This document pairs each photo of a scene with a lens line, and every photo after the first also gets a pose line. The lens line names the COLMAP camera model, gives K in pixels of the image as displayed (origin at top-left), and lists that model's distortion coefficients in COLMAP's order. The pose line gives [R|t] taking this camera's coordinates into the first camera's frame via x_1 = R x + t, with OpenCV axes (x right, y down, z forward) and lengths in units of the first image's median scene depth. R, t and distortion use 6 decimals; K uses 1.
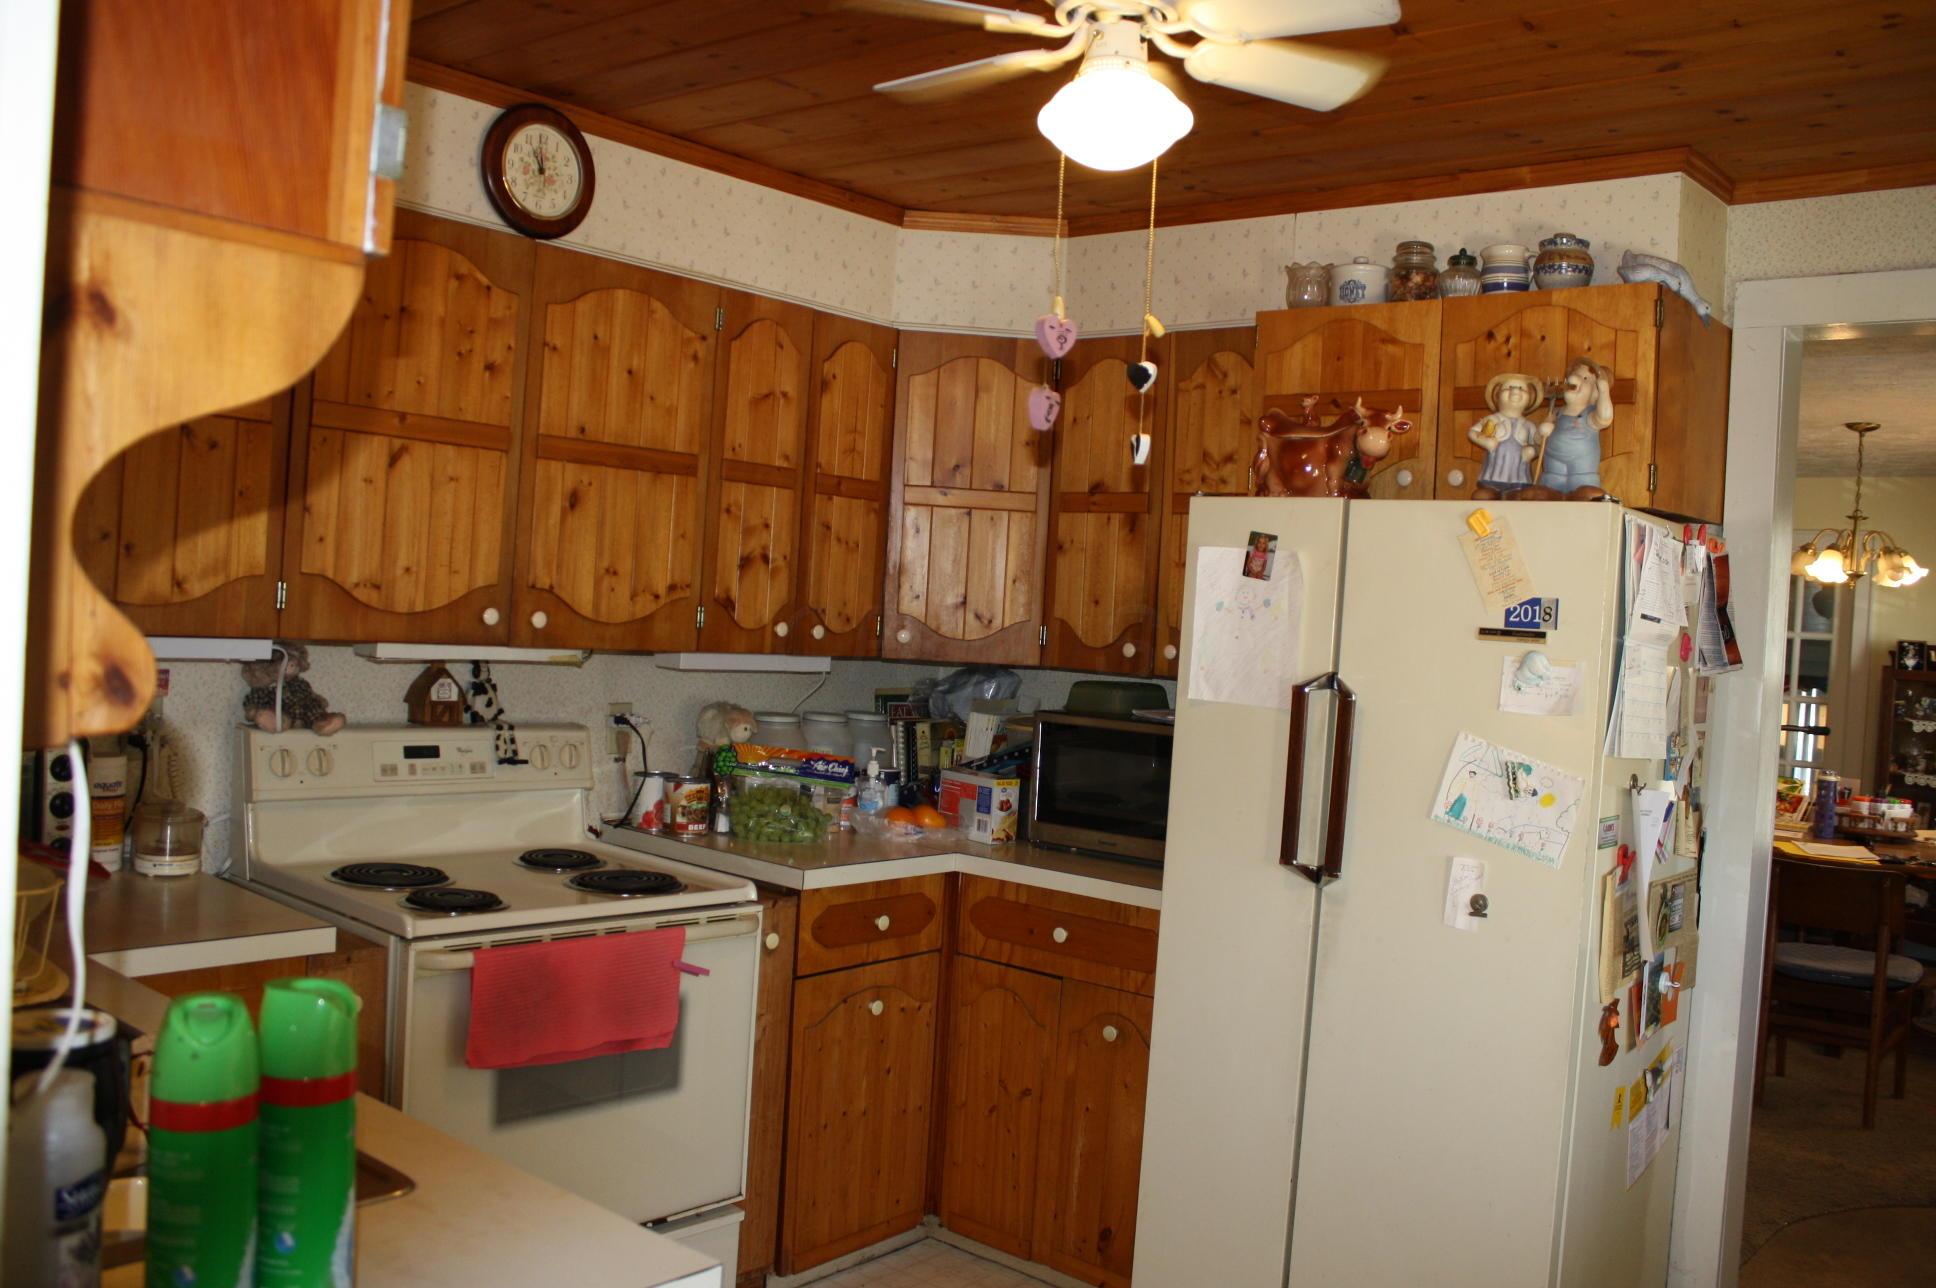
lens RADIAL K [[1631.8, 0, 968.0], [0, 1631.8, 637.2], [0, 0, 1]] dist [-0.157888, 0.128278]
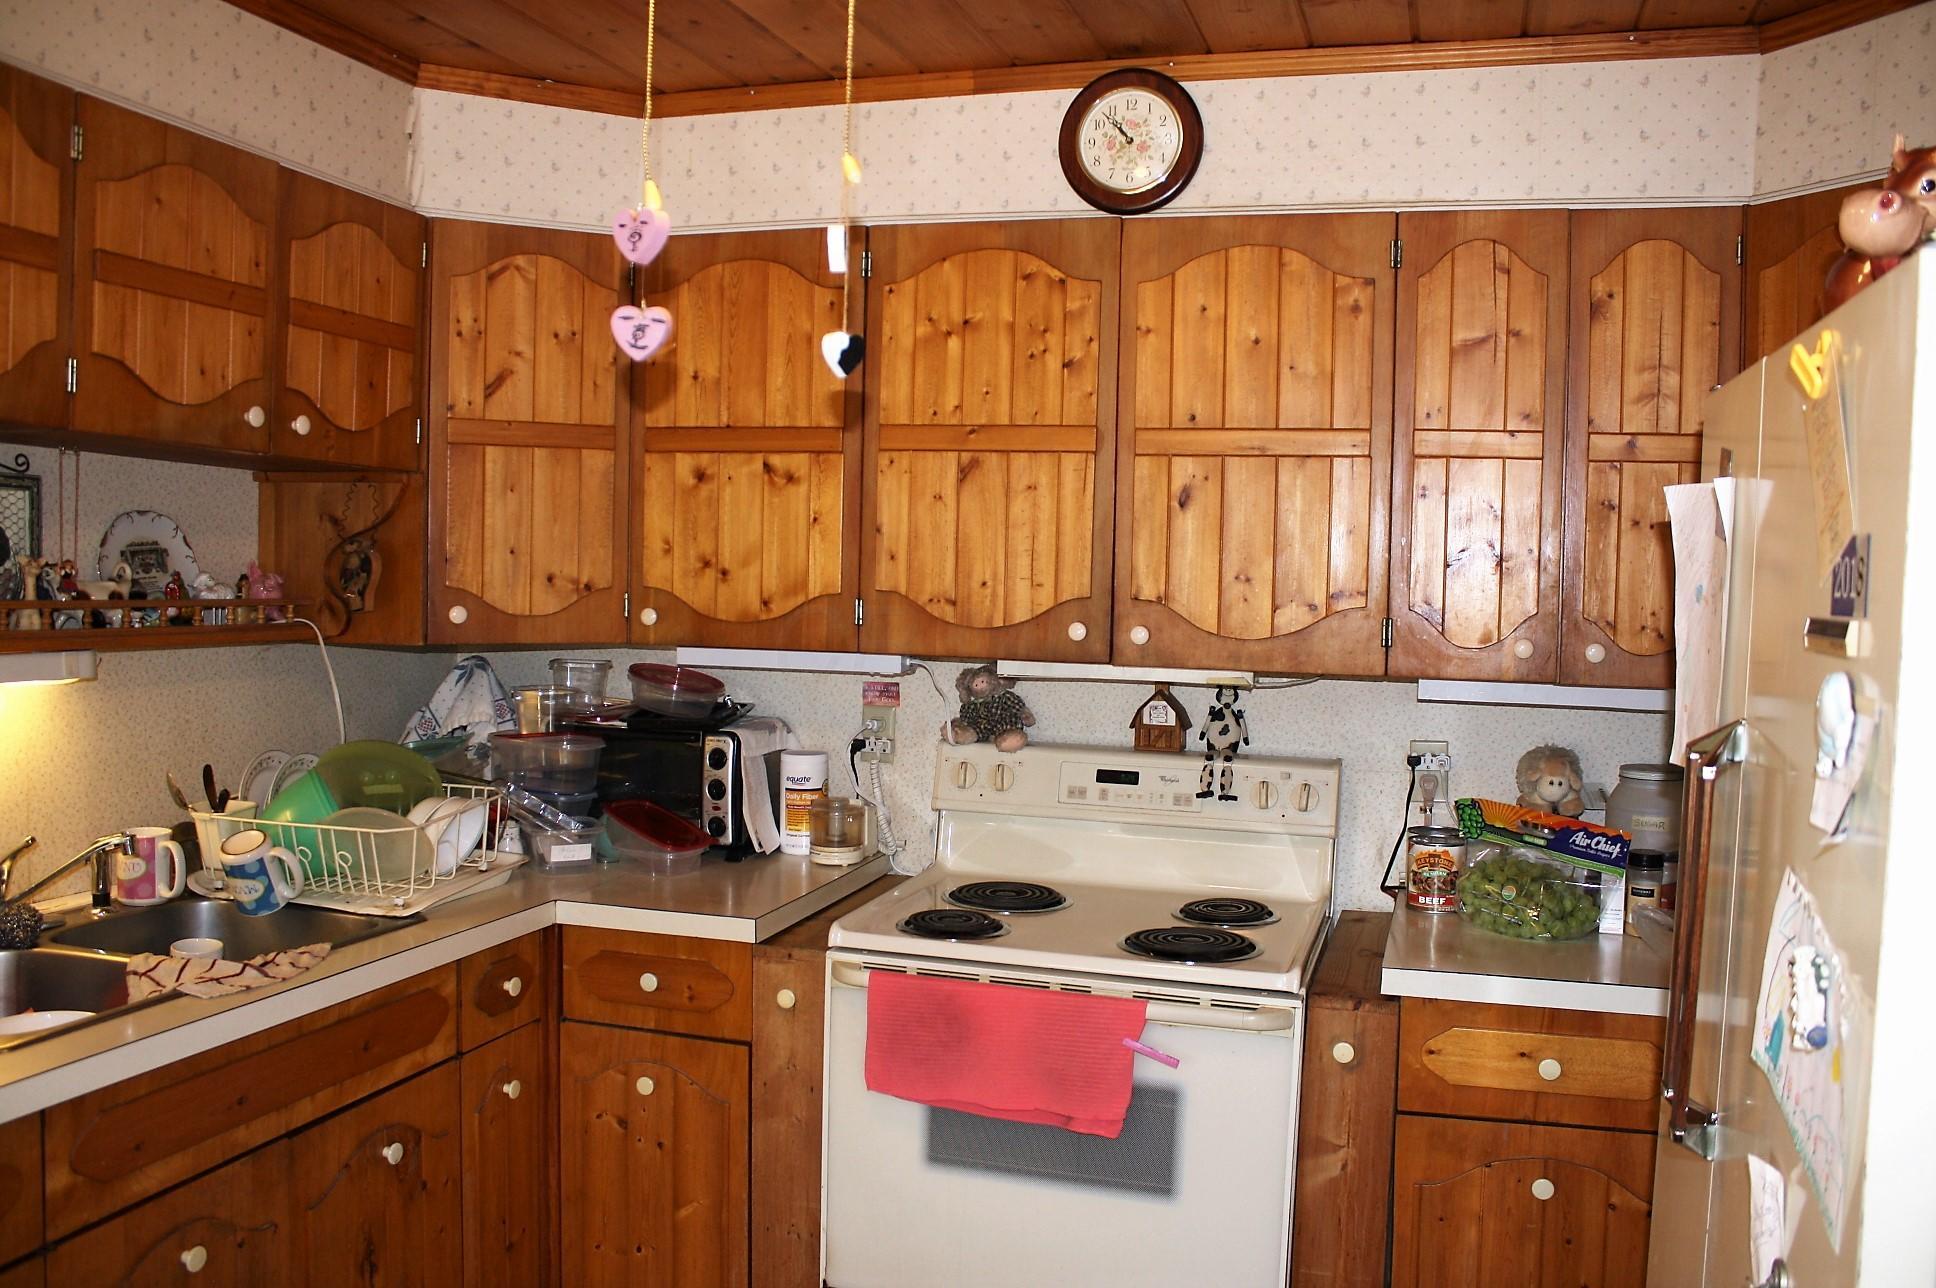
lens RADIAL K [[1631.8, 0, 977.2], [0, 1631.8, 633.2], [0, 0, 1]] dist [-0.157888, 0.128278]
pose [[0.405342, -0.013453, -0.914066, 0.536215], [-0.015116, 0.999656, -0.021417, 0.008943], [0.914040, 0.022498, 0.405000, 0.565142]]
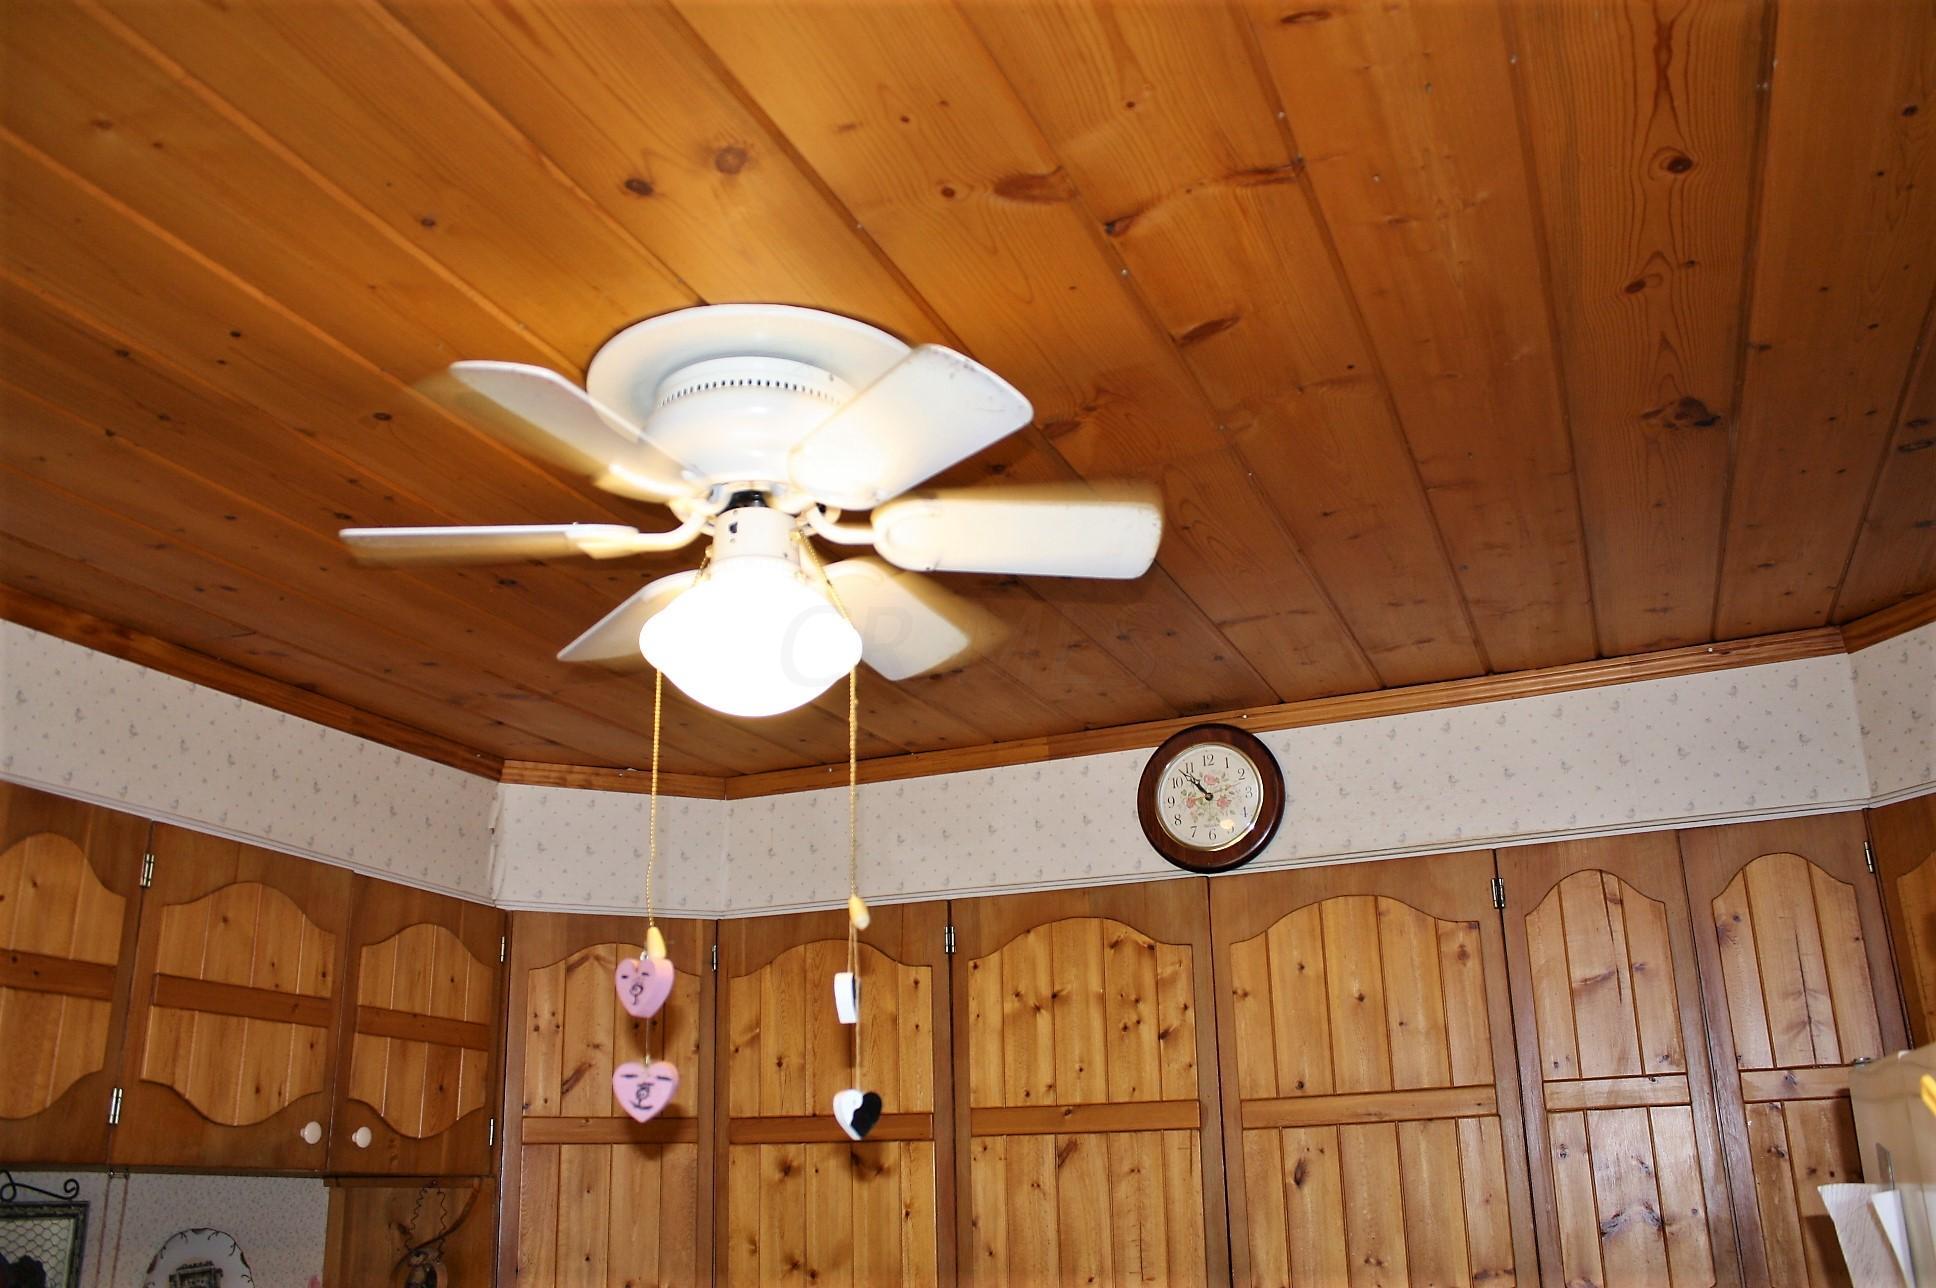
lens RADIAL K [[1631.8, 0, 968.8], [0, 1631.8, 632.6], [0, 0, 1]] dist [-0.157888, 0.128278]
pose [[0.307512, -0.372160, -0.875748, 0.520669], [0.024515, 0.923137, -0.383690, -0.034569], [0.951229, 0.096520, 0.292999, 0.609638]]
